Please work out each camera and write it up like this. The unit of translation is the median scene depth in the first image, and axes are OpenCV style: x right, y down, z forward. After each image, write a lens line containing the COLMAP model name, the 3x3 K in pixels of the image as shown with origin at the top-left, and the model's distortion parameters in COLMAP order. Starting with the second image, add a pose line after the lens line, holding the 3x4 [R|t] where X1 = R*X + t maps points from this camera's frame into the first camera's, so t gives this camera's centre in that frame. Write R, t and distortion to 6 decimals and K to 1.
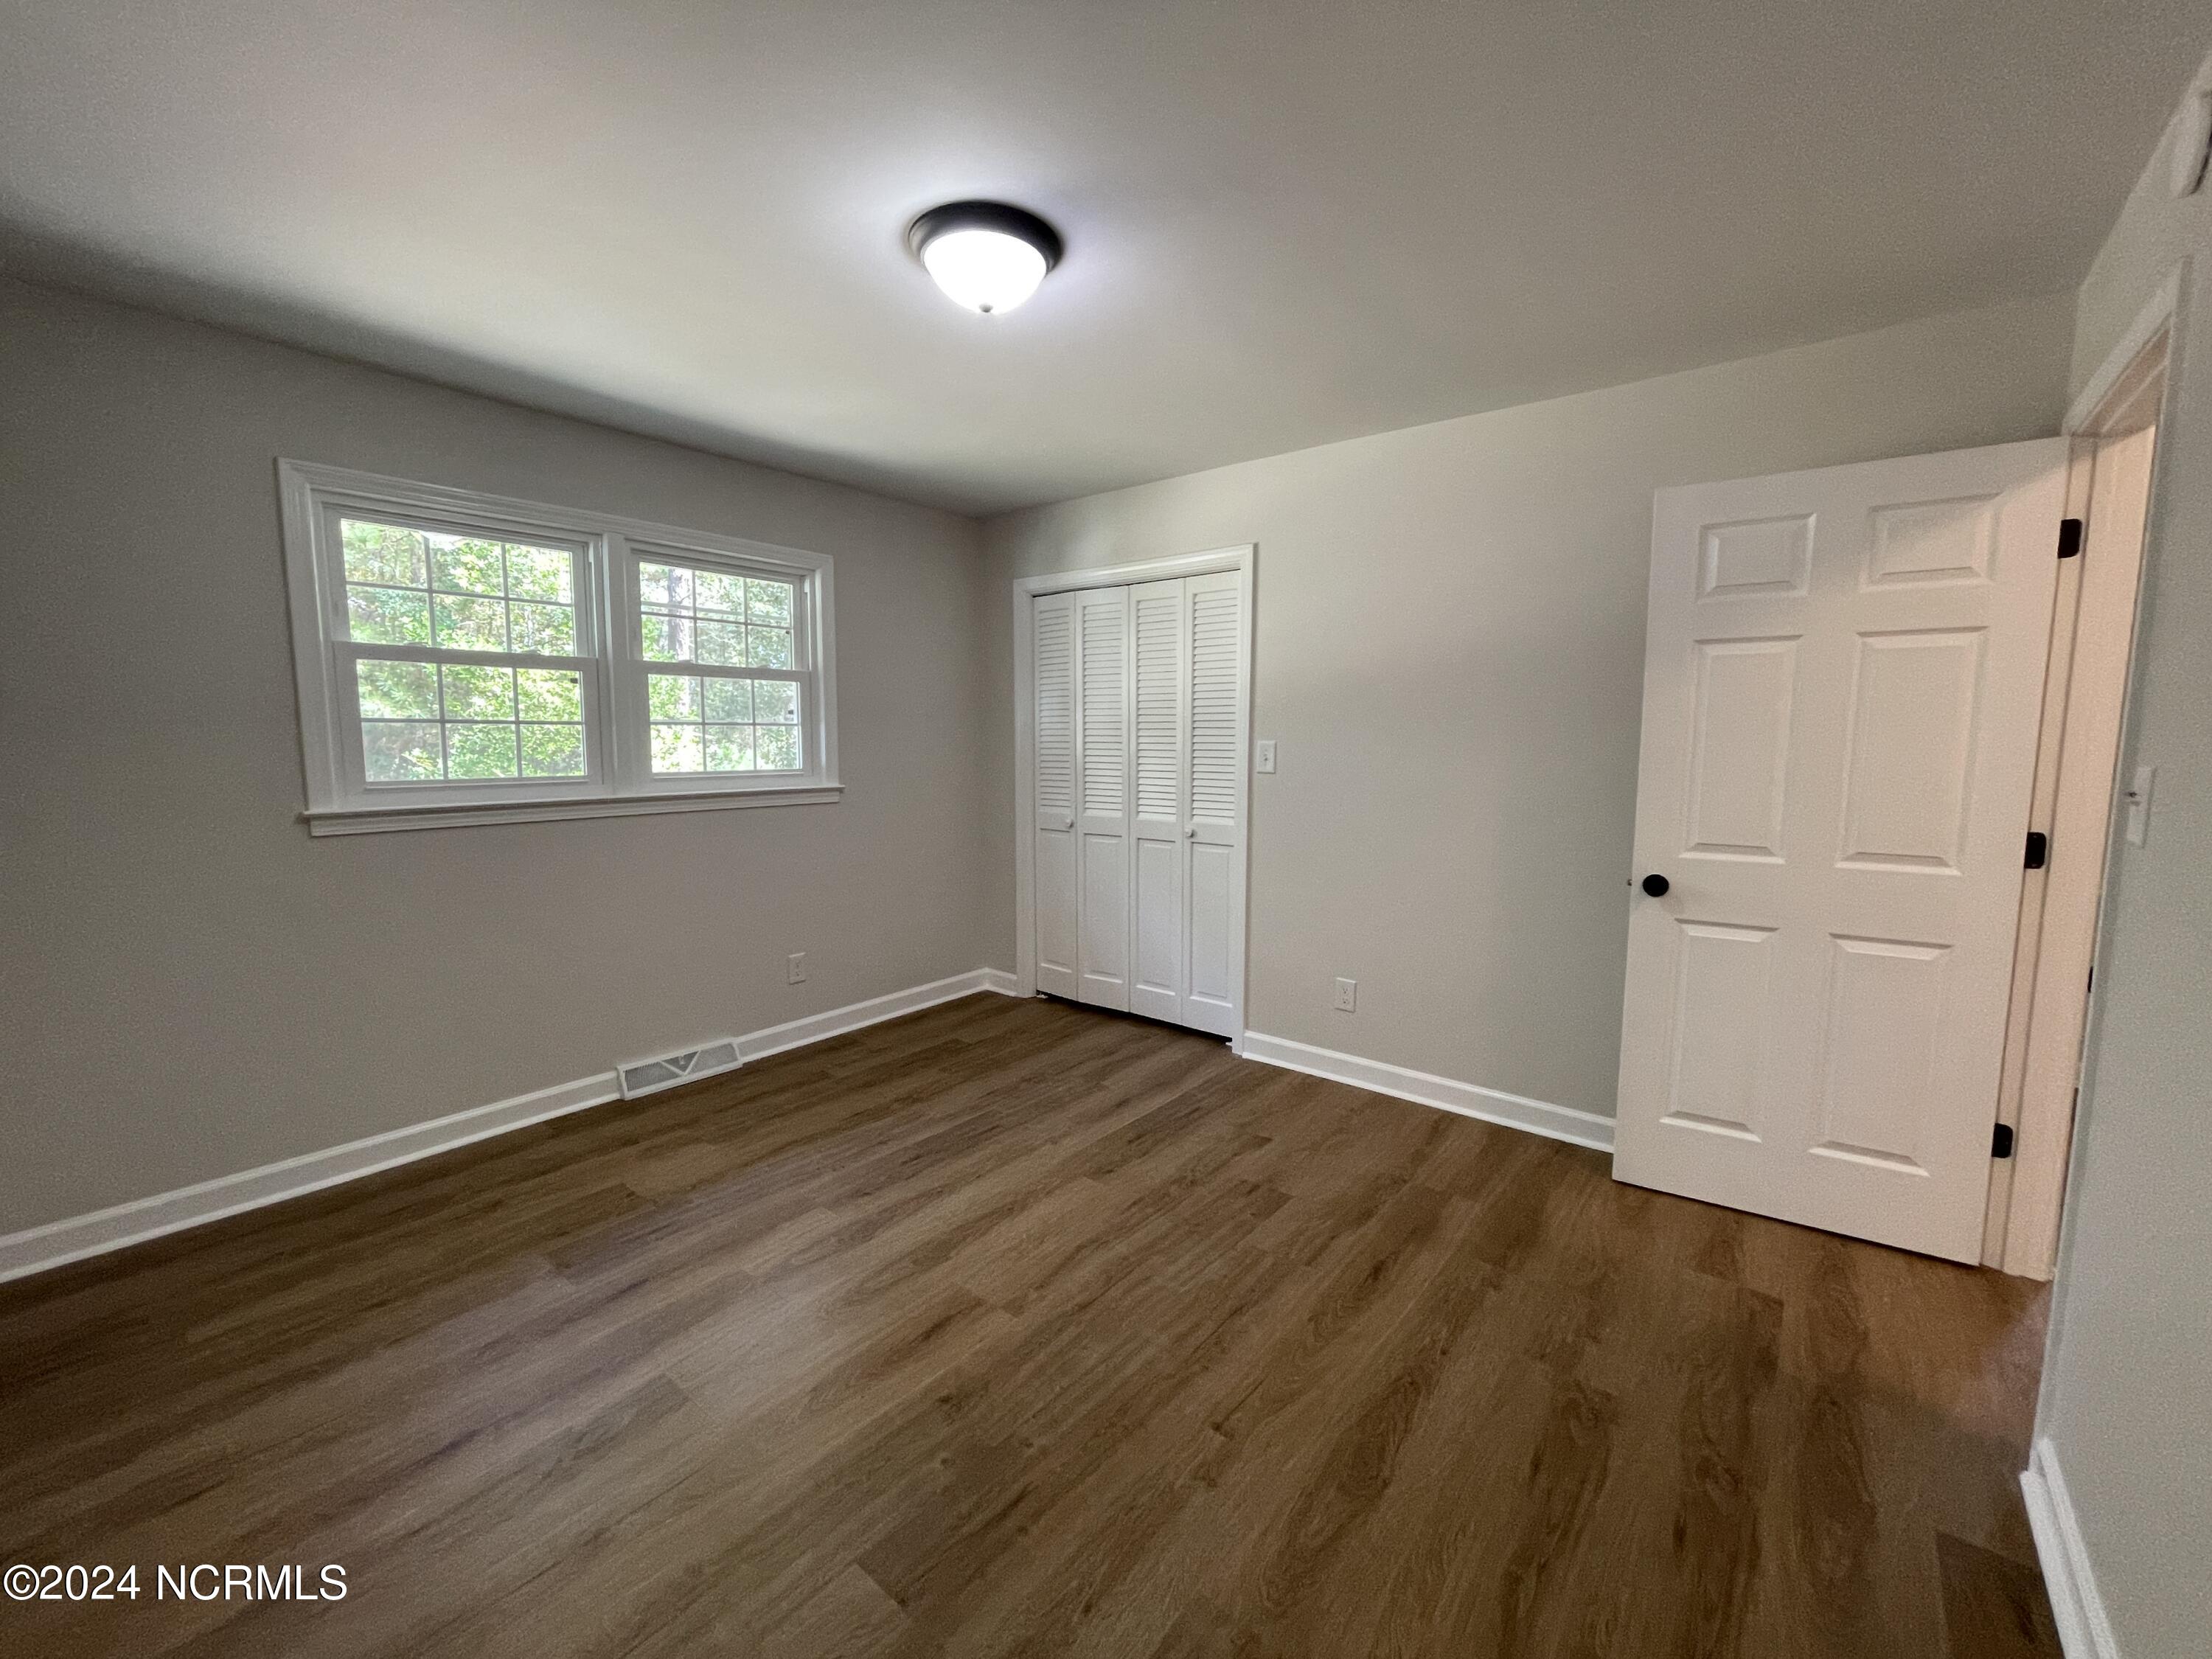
lens RADIAL K [[893.5, 0, 1104.2], [0, 893.5, 832.5], [0, 0, 1]] dist [-0.002028, 0.000774]
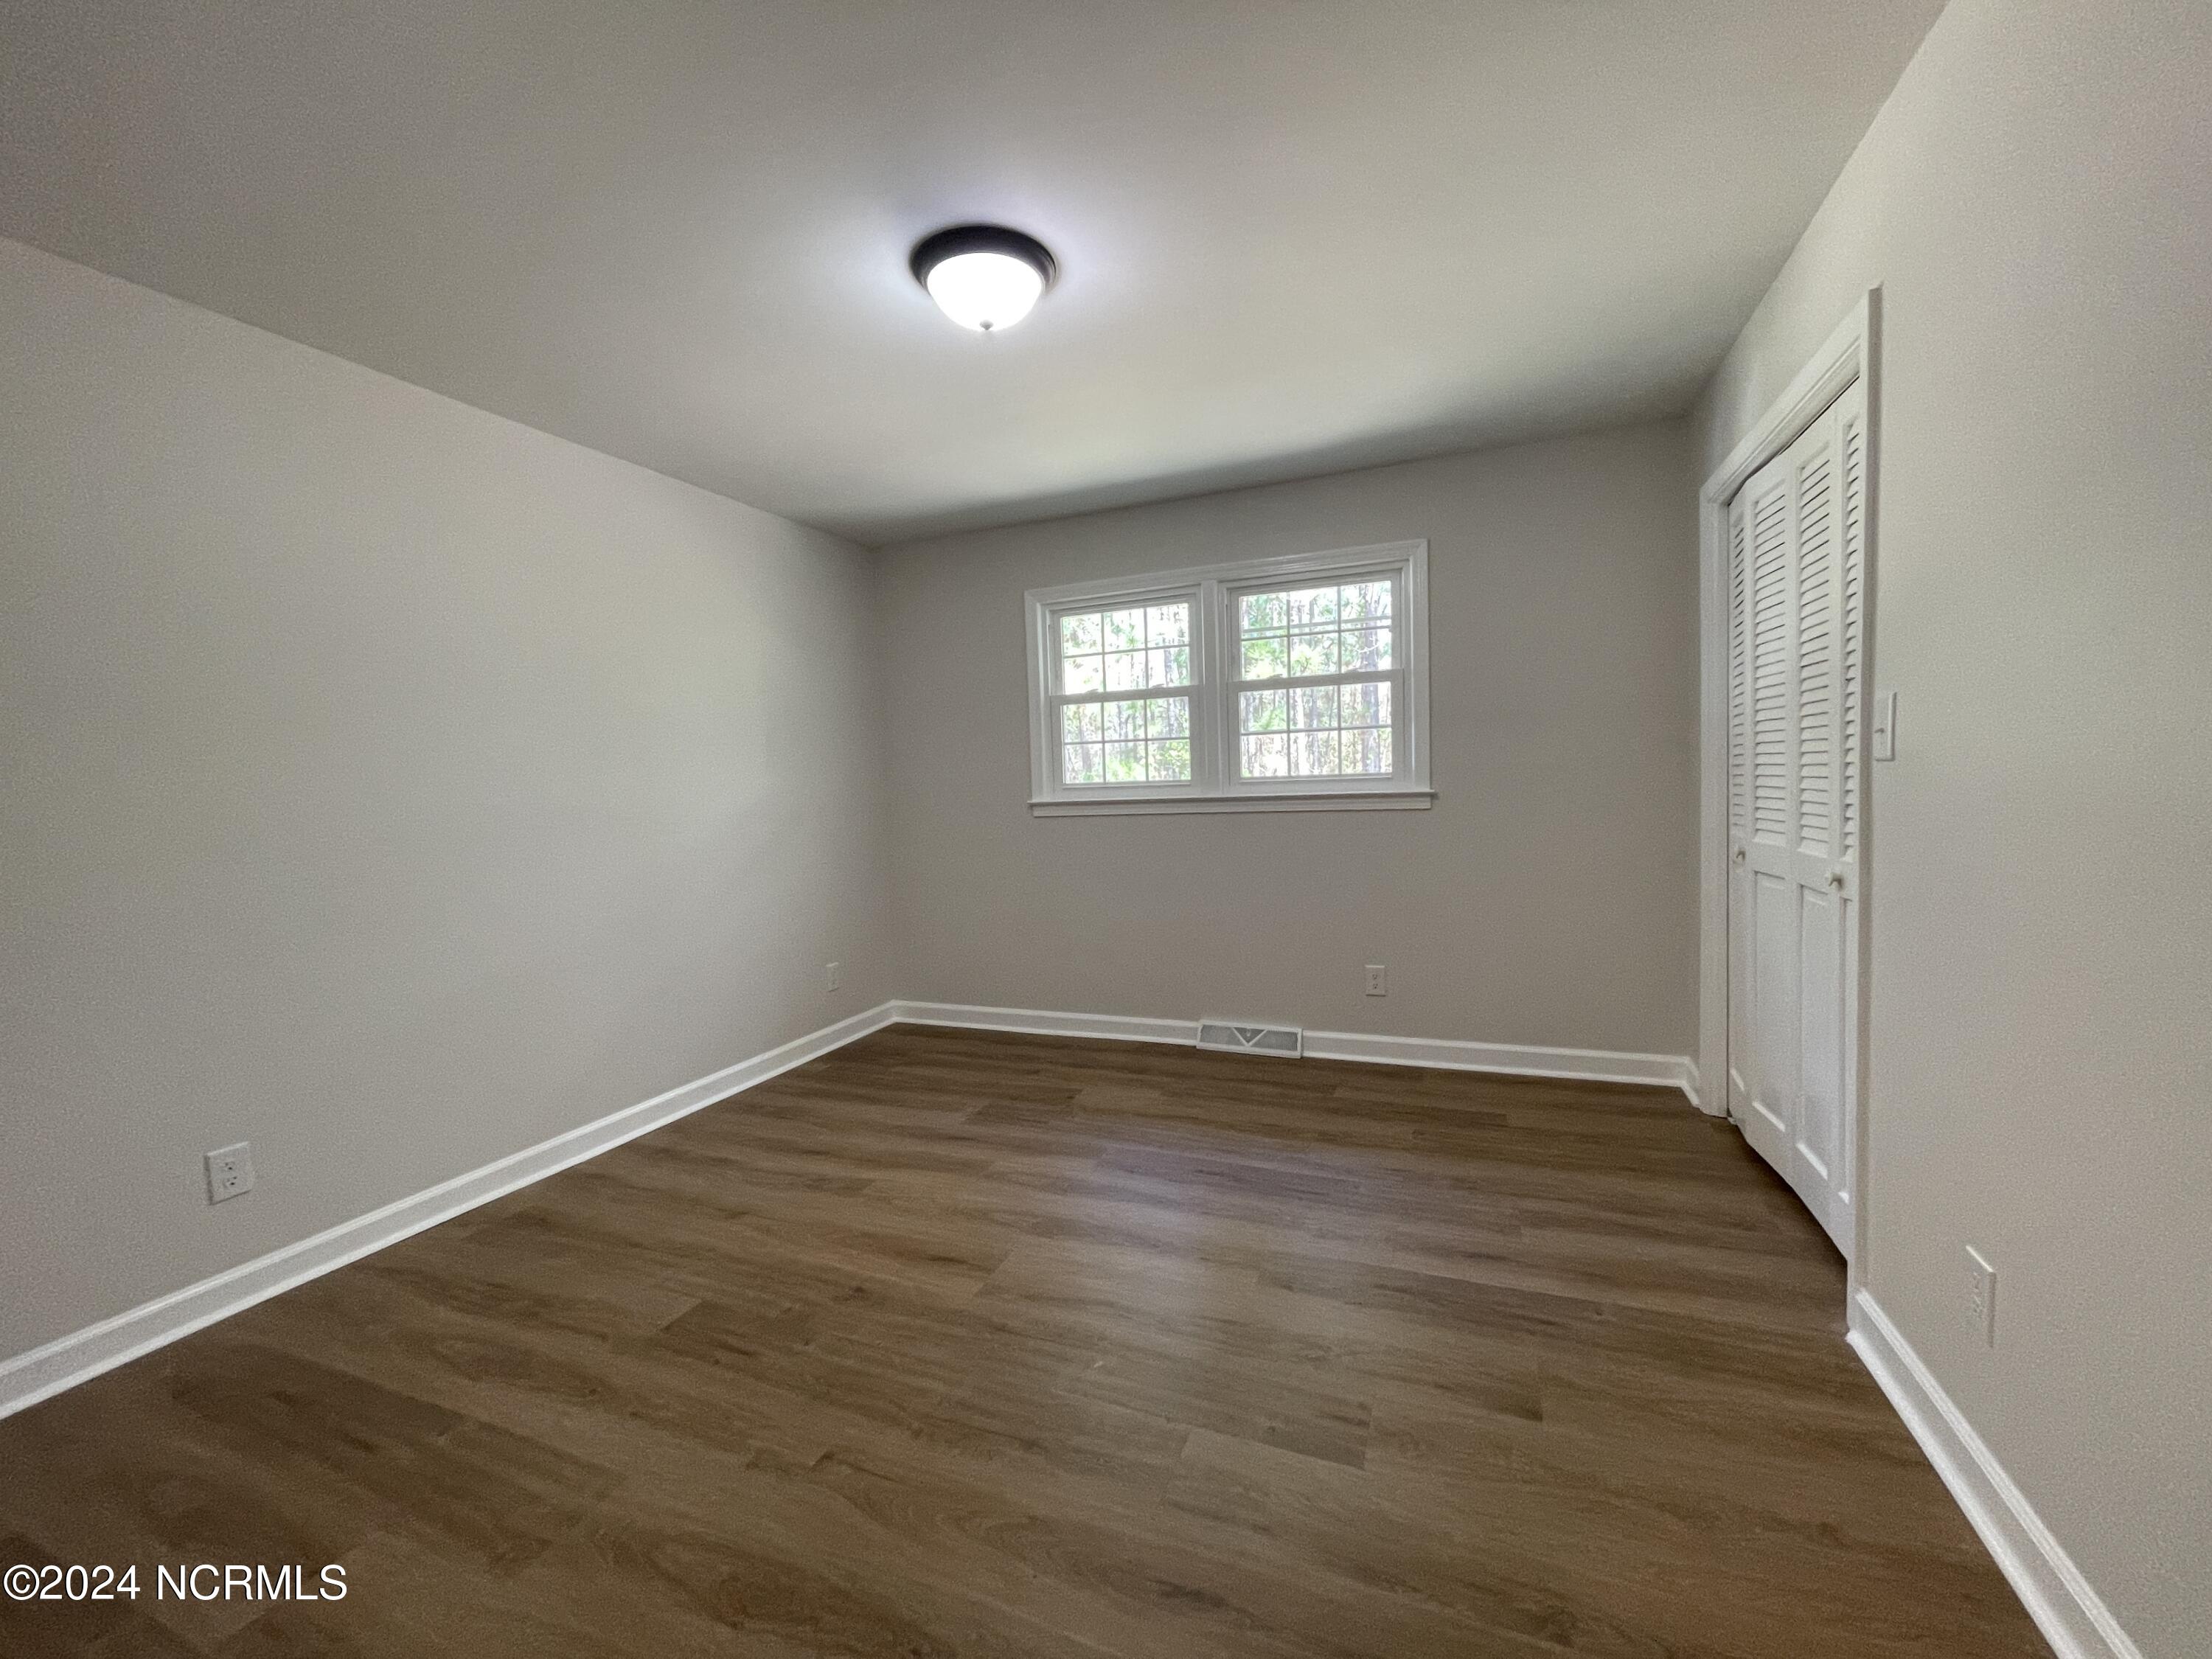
lens RADIAL K [[893.5, 0, 1104.2], [0, 893.5, 832.5], [0, 0, 1]] dist [-0.002028, 0.000774]
pose [[0.293410, 0.046598, -0.954850, 0.613263], [-0.066289, 0.997399, 0.028305, -0.018213], [0.953686, 0.054991, 0.295736, 0.550670]]
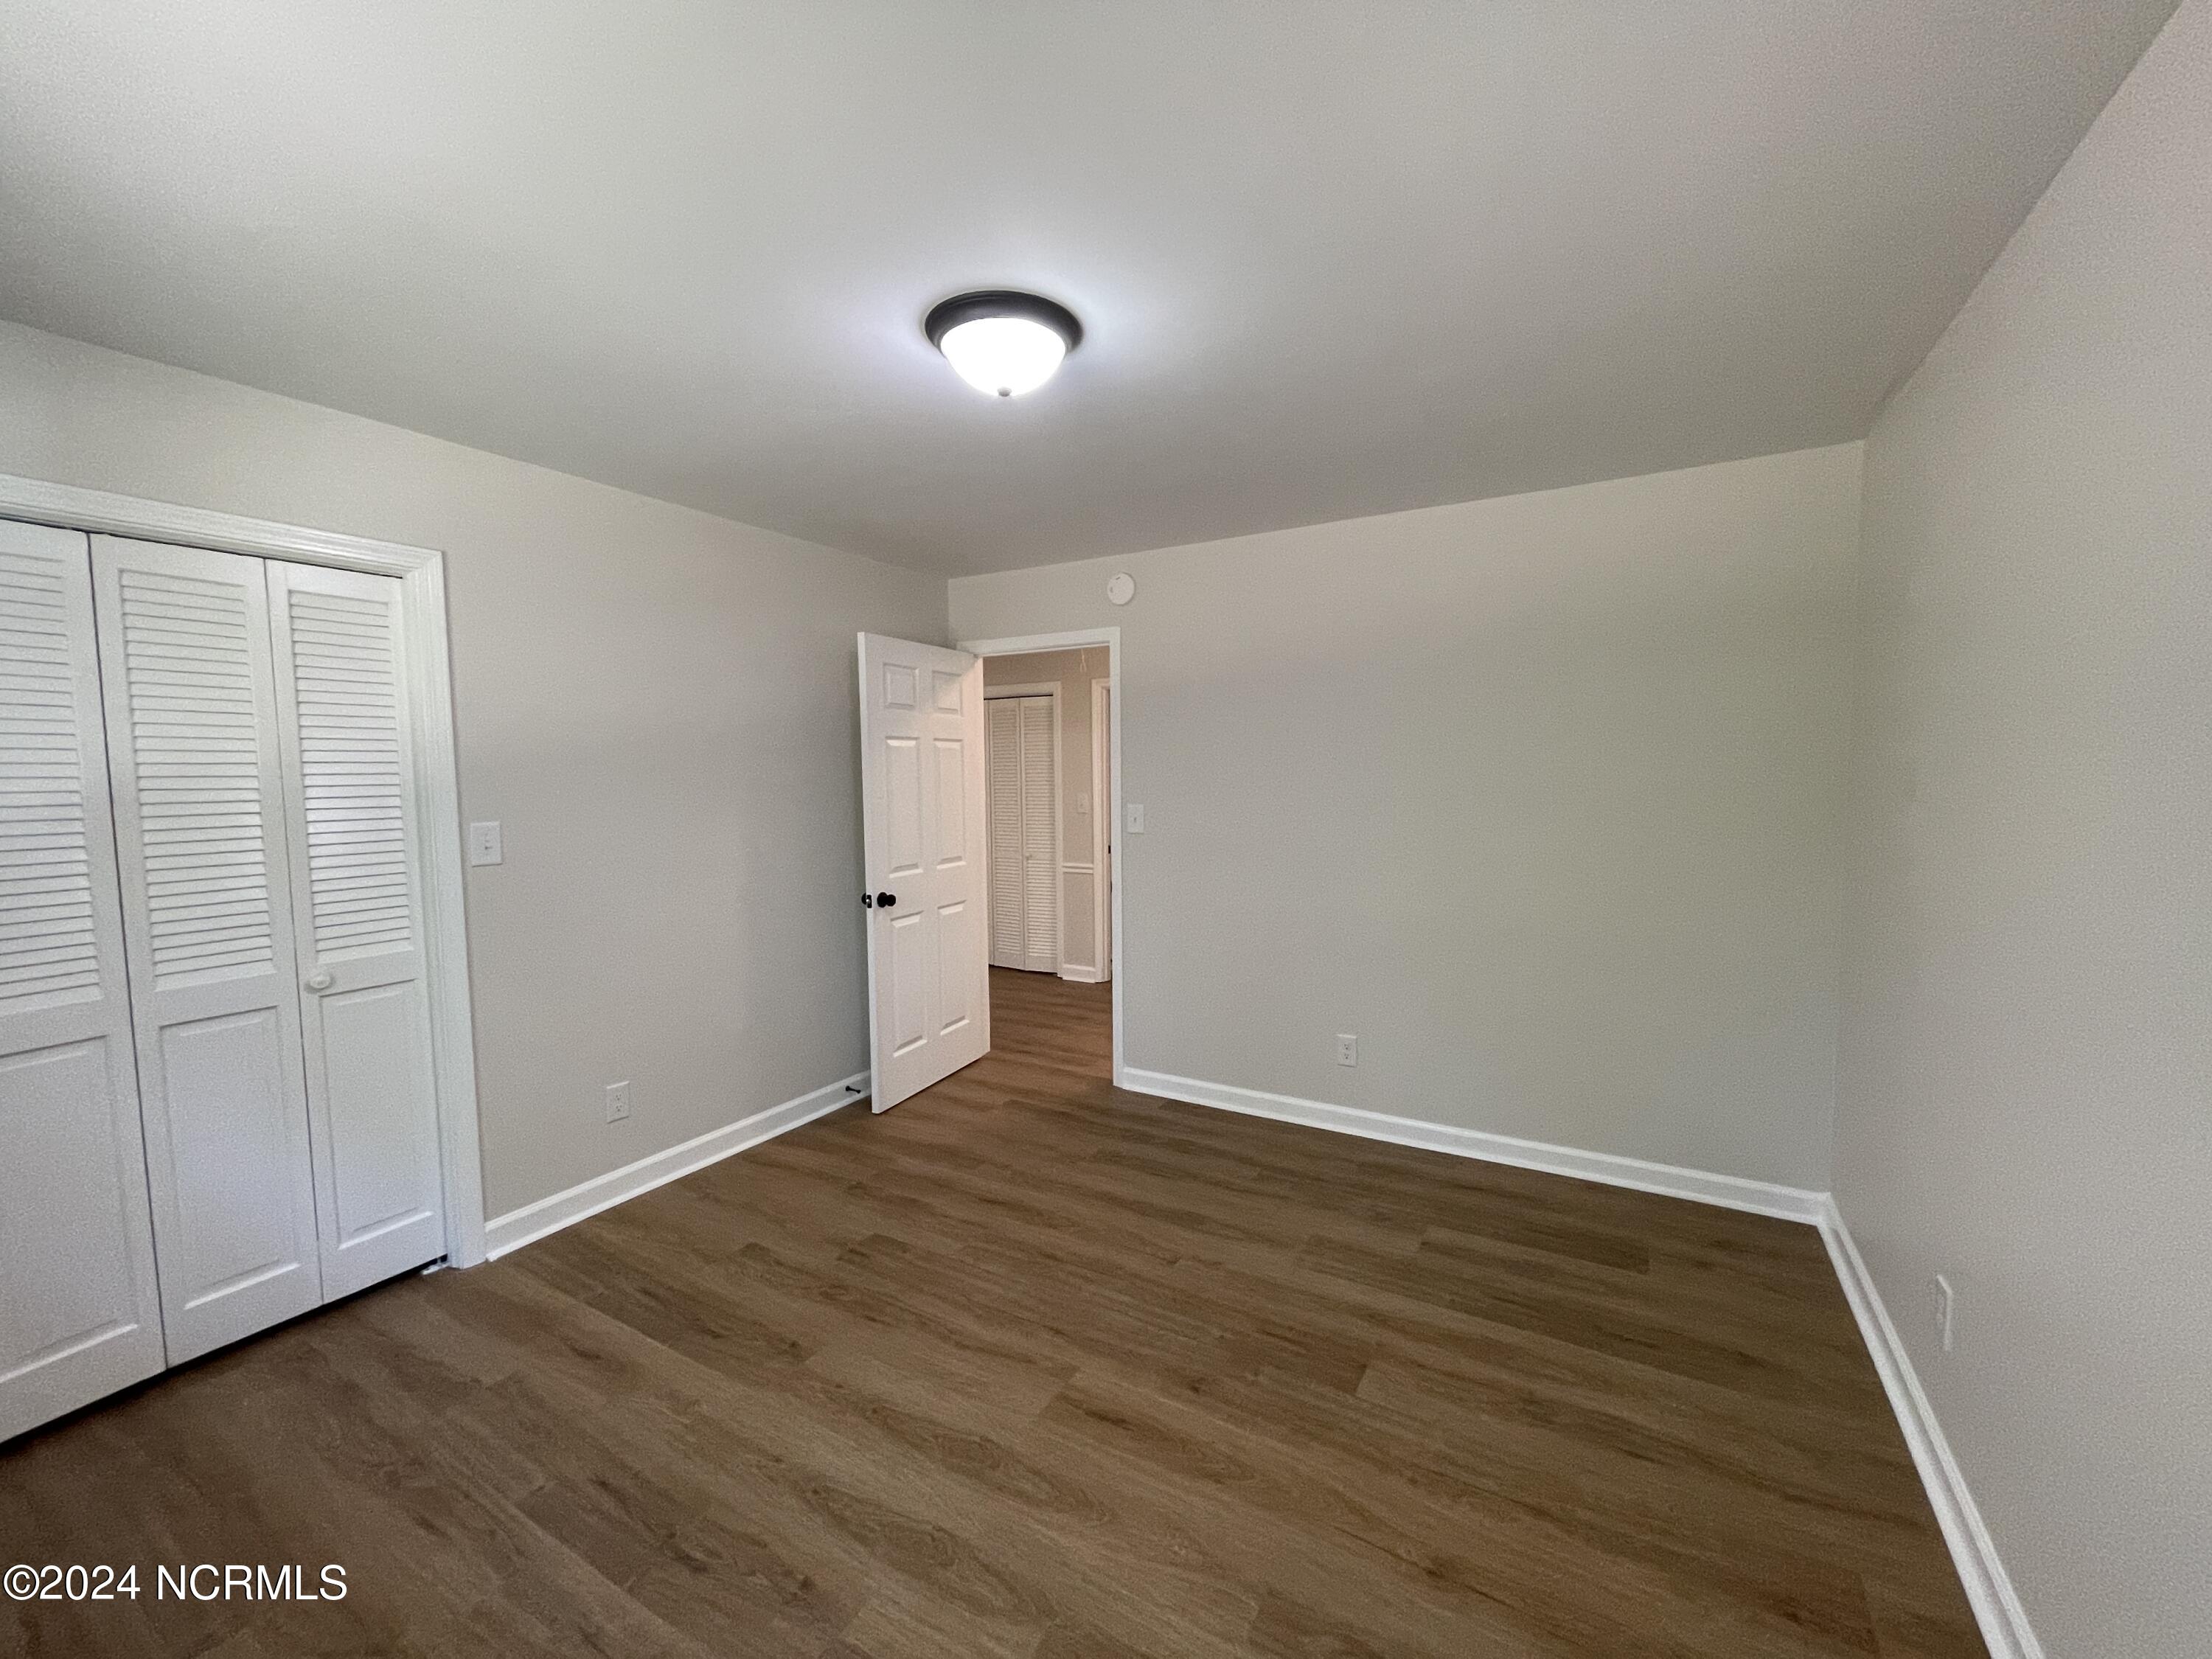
lens RADIAL K [[897.3, 0, 1106.0], [0, 897.3, 829.5], [0, 0, 1]] dist [-0.002275, 0.000204]
pose [[-0.153421, -0.069692, 0.985700, -0.749664], [0.116354, 0.989297, 0.088056, -0.120251], [-0.981287, 0.128200, -0.143670, 0.707087]]
